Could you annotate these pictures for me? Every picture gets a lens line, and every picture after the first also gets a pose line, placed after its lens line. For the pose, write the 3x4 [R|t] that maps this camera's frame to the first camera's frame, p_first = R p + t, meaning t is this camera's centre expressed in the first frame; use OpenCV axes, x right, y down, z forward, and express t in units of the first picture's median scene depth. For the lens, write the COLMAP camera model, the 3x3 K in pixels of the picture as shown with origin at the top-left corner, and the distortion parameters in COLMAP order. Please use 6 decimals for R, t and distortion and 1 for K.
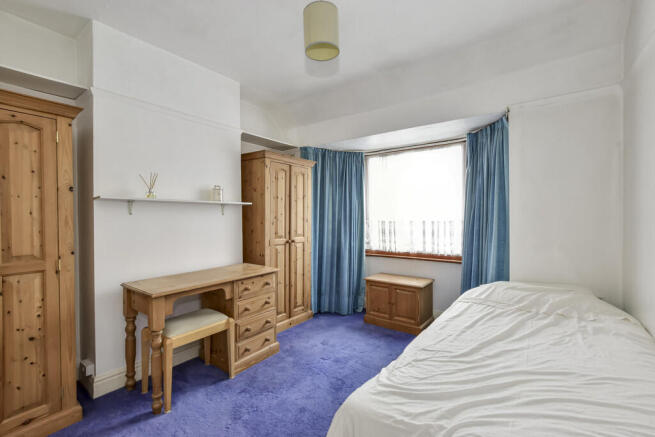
lens RADIAL K [[292.0, 0, 326.1], [0, 292.0, 220.0], [0, 0, 1]] dist [0.000648, 0.000418]
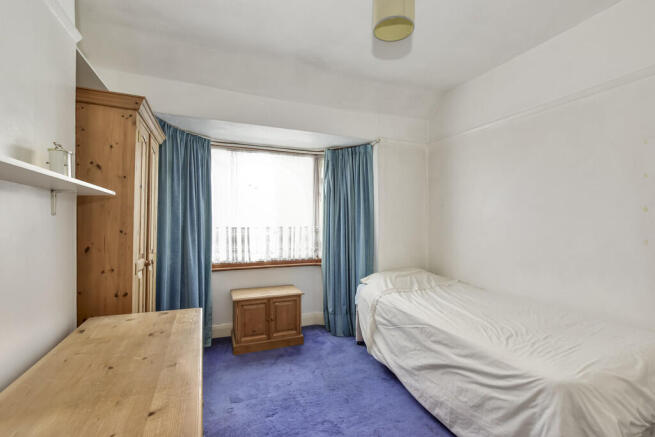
lens RADIAL K [[292.0, 0, 327.2], [0, 292.0, 220.4], [0, 0, 1]] dist [0.000648, 0.000418]
pose [[0.517655, 0.010139, 0.855529, -0.420962], [0.007041, 0.999845, -0.016109, -0.000848], [-0.855560, 0.014363, 0.517504, 0.367349]]
